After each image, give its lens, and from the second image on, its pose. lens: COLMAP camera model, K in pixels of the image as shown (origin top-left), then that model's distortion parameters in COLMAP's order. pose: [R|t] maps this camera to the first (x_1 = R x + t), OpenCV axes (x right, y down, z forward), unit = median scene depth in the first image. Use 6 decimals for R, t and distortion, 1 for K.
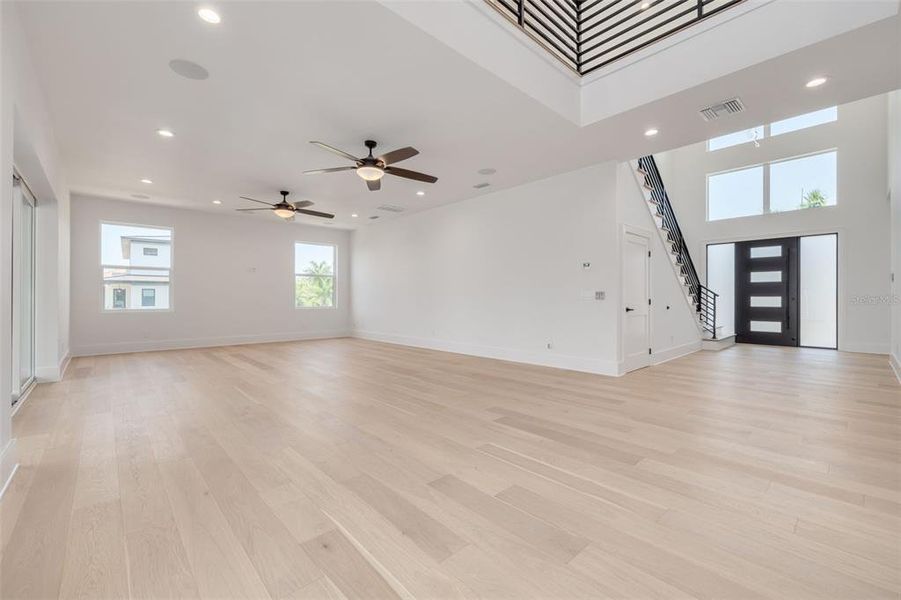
lens RADIAL K [[381.1, 0, 449.1], [0, 381.1, 294.5], [0, 0, 1]] dist [0.002286, 0.000063]
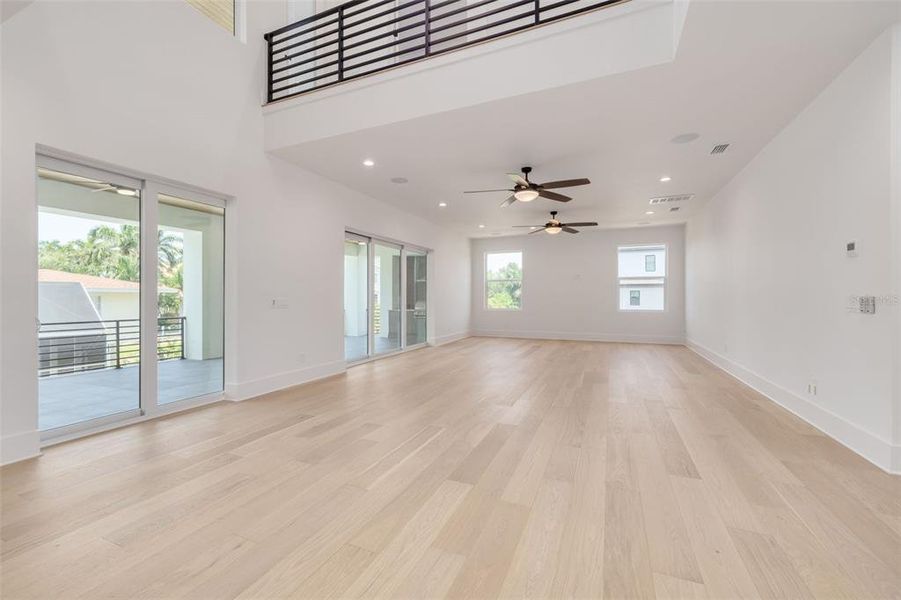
lens RADIAL K [[381.1, 0, 446.1], [0, 381.1, 302.6], [0, 0, 1]] dist [0.002286, 0.000063]
pose [[0.404758, 0.009123, -0.914378, 0.477583], [0.010132, 0.999844, 0.014461, -0.009956], [0.914368, -0.015118, 0.404602, 0.204881]]
